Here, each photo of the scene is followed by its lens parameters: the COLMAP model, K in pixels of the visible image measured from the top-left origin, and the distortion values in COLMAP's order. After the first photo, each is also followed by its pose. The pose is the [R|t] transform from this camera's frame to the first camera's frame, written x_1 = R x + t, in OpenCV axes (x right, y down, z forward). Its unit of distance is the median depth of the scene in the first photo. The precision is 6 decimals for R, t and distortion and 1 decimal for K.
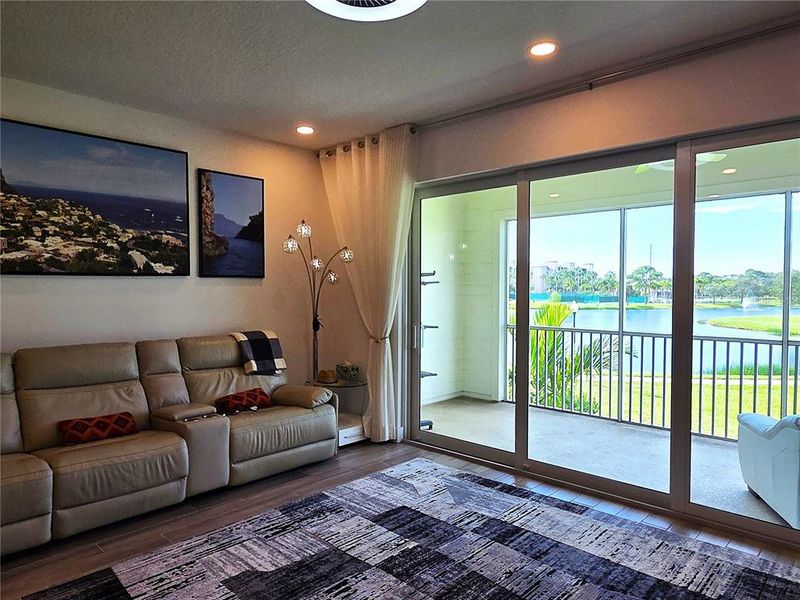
lens RADIAL K [[527.6, 0, 400.0], [0, 527.6, 300.0], [0, 0, 1]] dist [-0.001022, 0.000169]
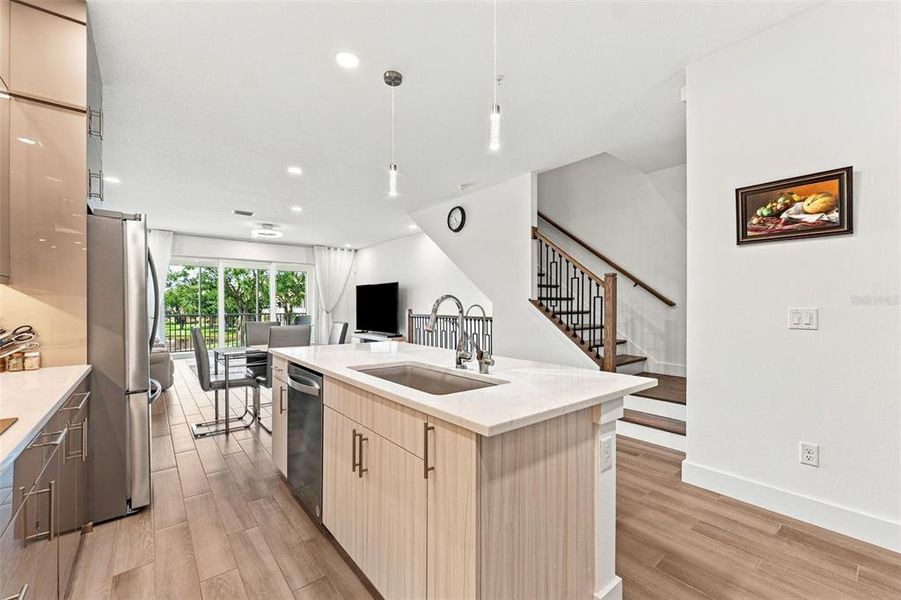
lens RADIAL K [[364.8, 0, 446.9], [0, 364.8, 303.9], [0, 0, 1]] dist [-0.000572, 0.000040]
pose [[0.125964, -0.004217, 0.992026, -1.706814], [0.024995, 0.999687, 0.001075, 0.052204], [-0.991720, 0.024661, 0.126030, -0.572215]]
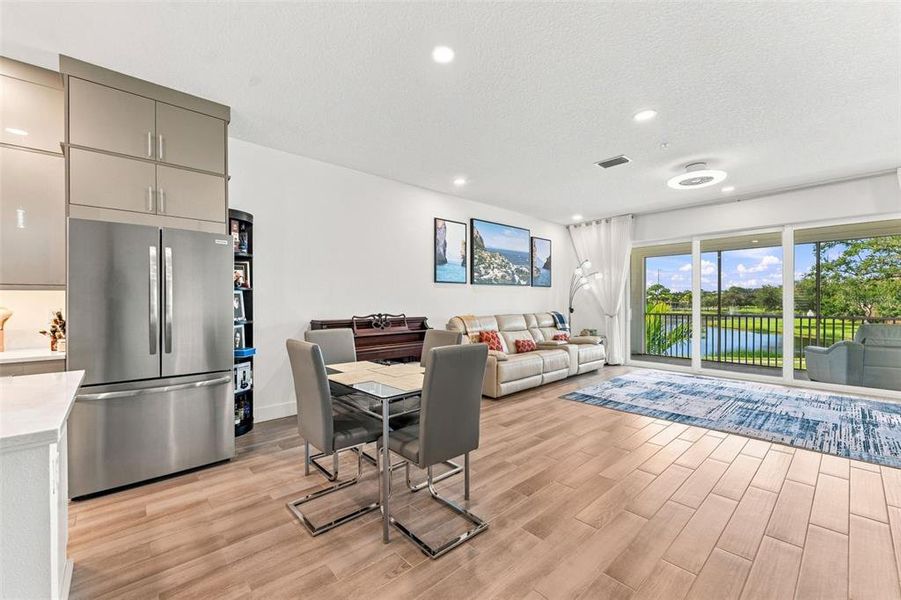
lens RADIAL K [[364.8, 0, 446.9], [0, 364.8, 303.9], [0, 0, 1]] dist [-0.000572, 0.000040]
pose [[0.996780, -0.005766, -0.079983, -0.668994], [0.004374, 0.999836, -0.017569, 0.058196], [0.080071, 0.017162, 0.996641, -0.576531]]
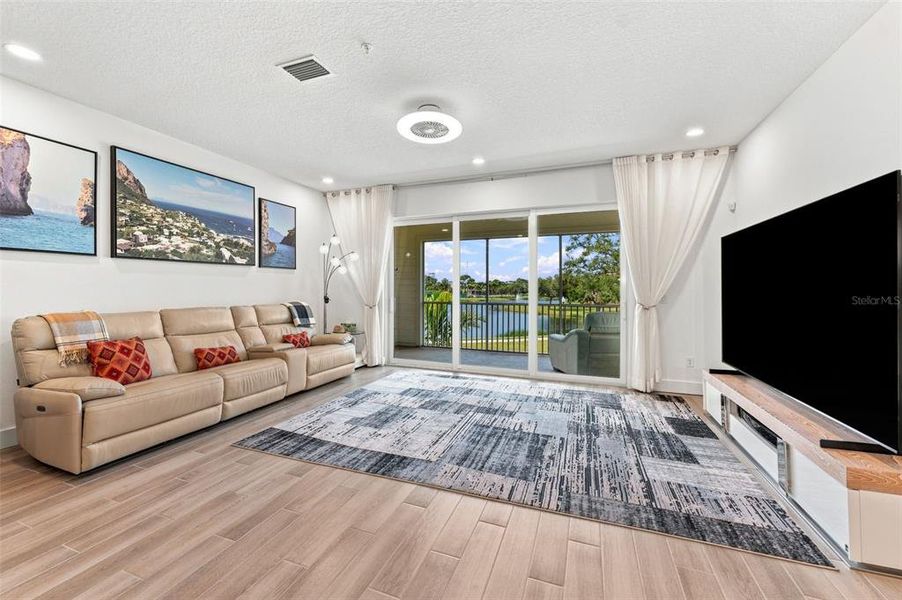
lens RADIAL K [[362.7, 0, 446.8], [0, 362.7, 287.5], [0, 0, 1]] dist [-0.000598, -0.000193]
pose [[0.925668, 0.001730, 0.378333, -0.300537], [0.008180, 0.999664, -0.024585, 0.051765], [-0.378248, 0.025852, 0.925343, -0.215372]]
